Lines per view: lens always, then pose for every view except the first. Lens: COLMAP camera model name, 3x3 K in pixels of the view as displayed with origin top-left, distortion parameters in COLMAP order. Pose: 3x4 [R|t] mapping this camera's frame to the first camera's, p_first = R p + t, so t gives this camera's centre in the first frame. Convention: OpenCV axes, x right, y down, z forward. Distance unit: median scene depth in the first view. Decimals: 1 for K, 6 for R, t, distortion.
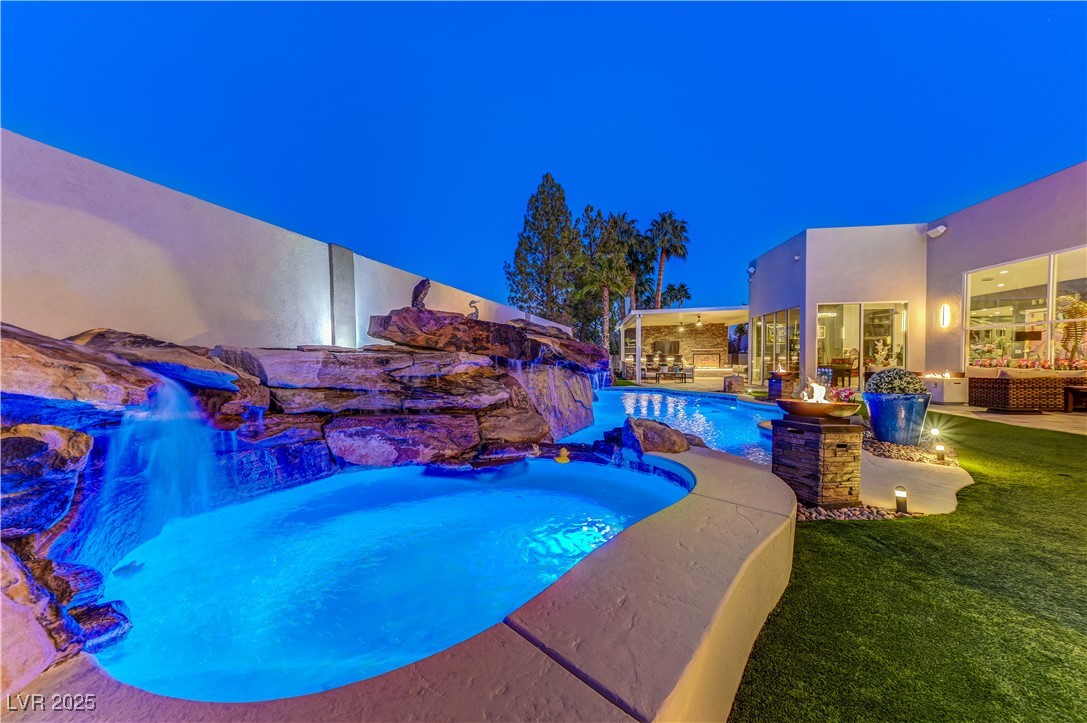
lens RADIAL K [[420.8, 0, 545.4], [0, 420.8, 363.1], [0, 0, 1]] dist [0.024399, 0.000730]
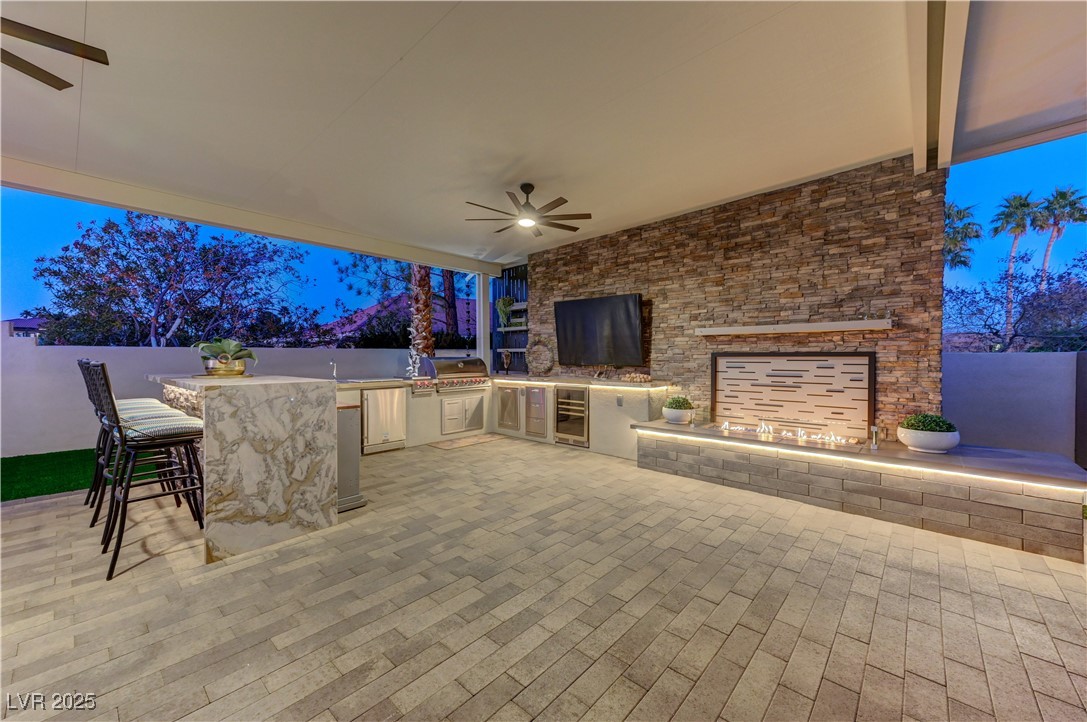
lens RADIAL K [[420.8, 0, 545.4], [0, 420.8, 362.6], [0, 0, 1]] dist [0.024399, 0.000730]
pose [[0.817319, 0.013405, -0.576030, 0.822812], [-0.008092, 0.999898, 0.011787, -0.038993], [0.576129, -0.004973, 0.817344, 1.612685]]
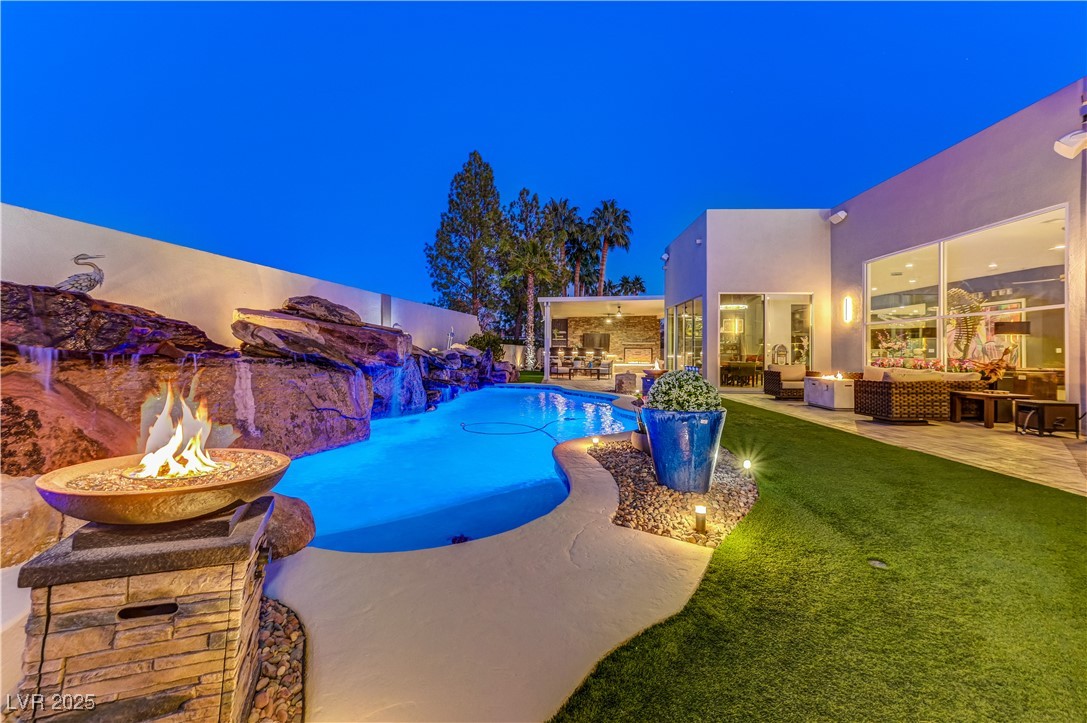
lens RADIAL K [[431.6, 0, 540.8], [0, 431.6, 340.4], [0, 0, 1]] dist [0.004221, 0.000197]
pose [[0.997235, 0.017602, 0.072195, 0.198457], [-0.015003, 0.999226, -0.036376, -0.002276], [-0.072780, 0.035192, 0.996727, 0.128100]]
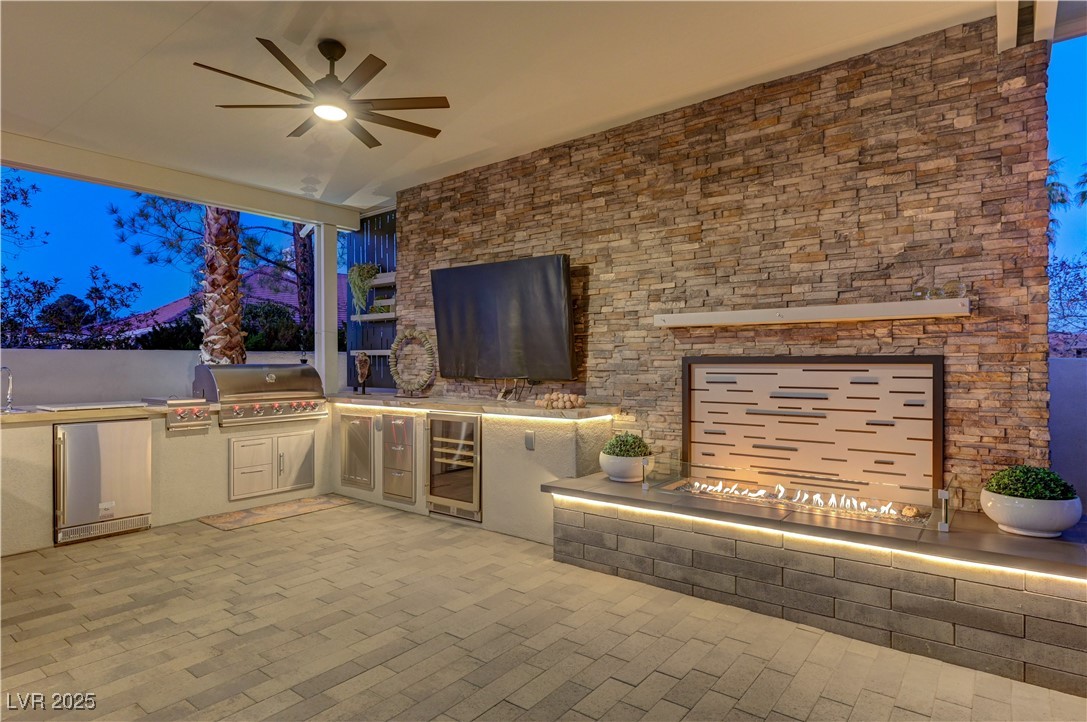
lens RADIAL K [[611.0, 0, 543.5], [0, 611.0, 361.0], [0, 0, 1]] dist [-0.007841, 0.000126]
pose [[0.859588, 0.003459, -0.510975, 0.826486], [-0.007847, 0.999949, -0.006432, -0.040033], [0.510927, 0.009538, 0.859571, 1.707867]]
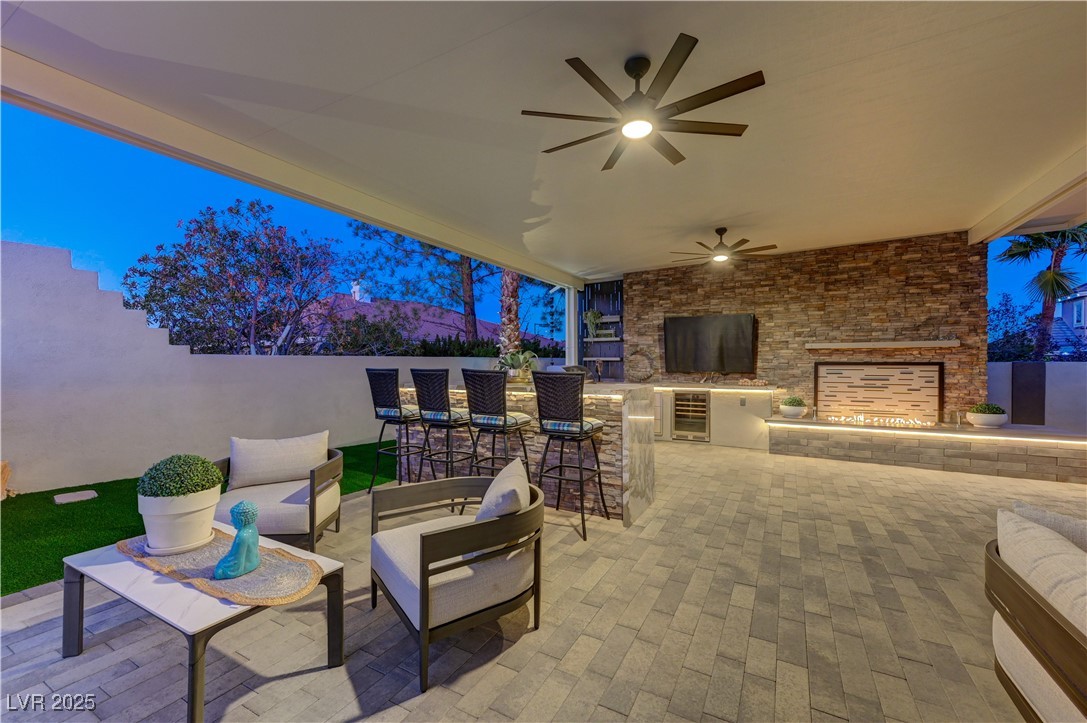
lens RADIAL K [[445.3, 0, 546.4], [0, 445.3, 366.5], [0, 0, 1]] dist [0.000986, 0.000719]
pose [[0.927179, 0.007877, -0.374536, 0.612236], [-0.007249, 0.999969, 0.003084, -0.039117], [0.374548, -0.000144, 0.927207, 1.394892]]
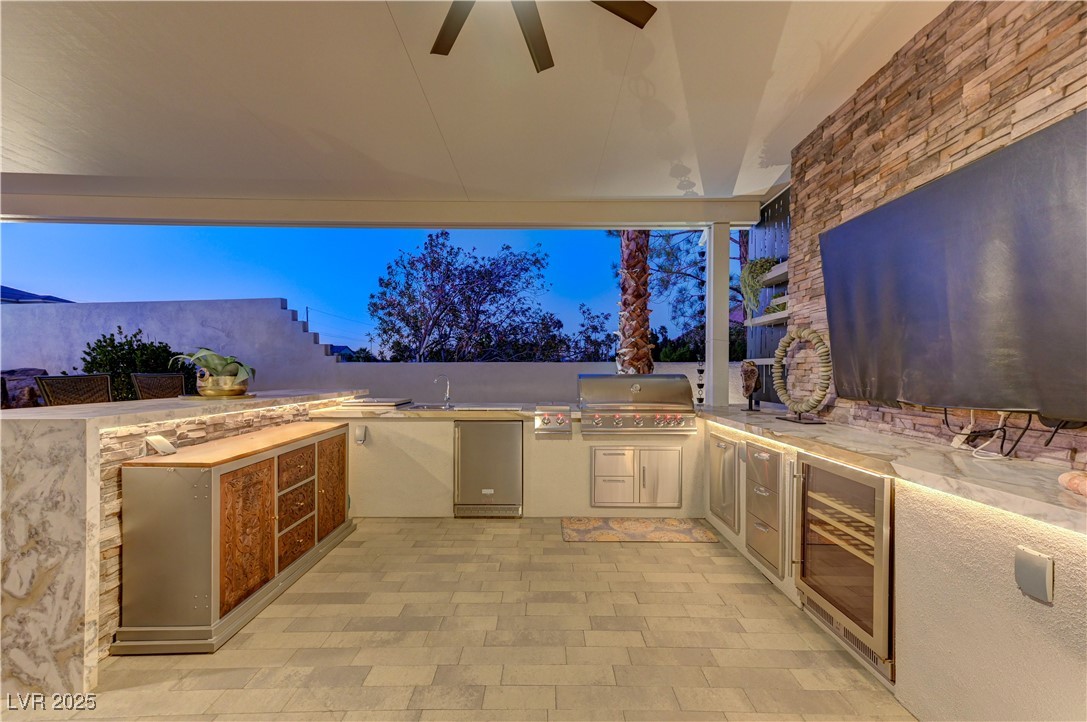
lens RADIAL K [[427.3, 0, 543.7], [0, 427.3, 378.2], [0, 0, 1]] dist [0.024260, 0.000501]
pose [[0.115865, 0.022955, -0.993000, 0.721876], [-0.012859, 0.999684, 0.021609, -0.042085], [0.993182, 0.010266, 0.116123, 1.891513]]
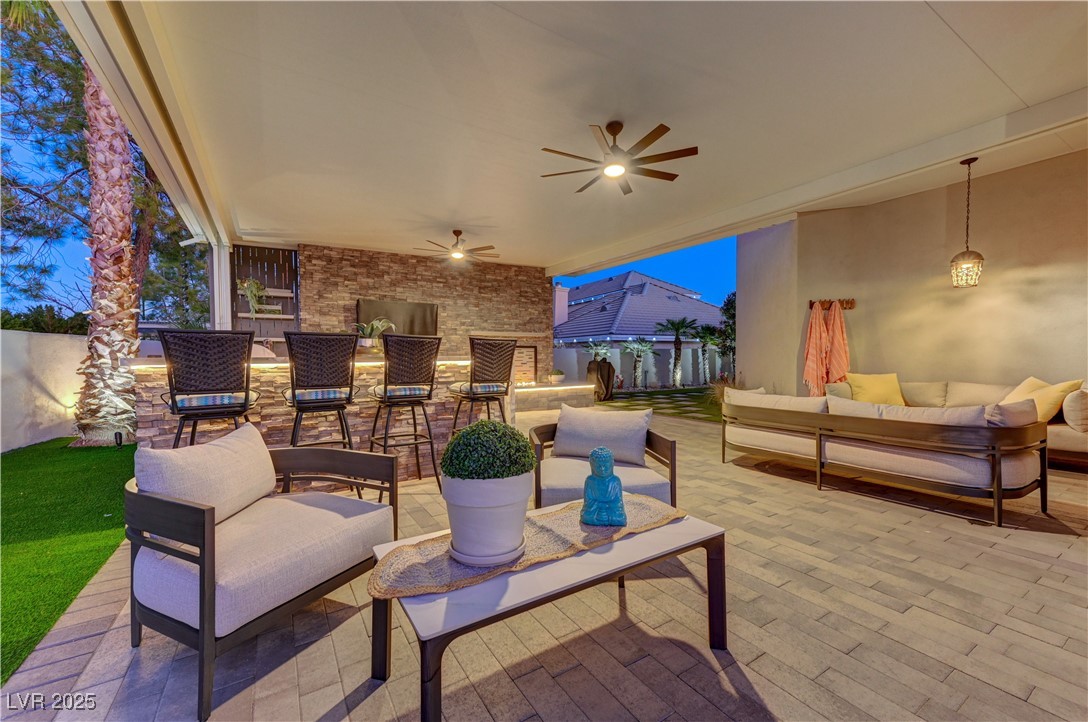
lens RADIAL K [[430.3, 0, 545.5], [0, 430.3, 364.0], [0, 0, 1]] dist [0.024498, 0.000664]
pose [[0.775782, -0.011082, 0.630904, 0.347617], [0.007053, 0.999936, 0.008891, -0.019217], [-0.630962, -0.002447, 0.775810, 1.401501]]
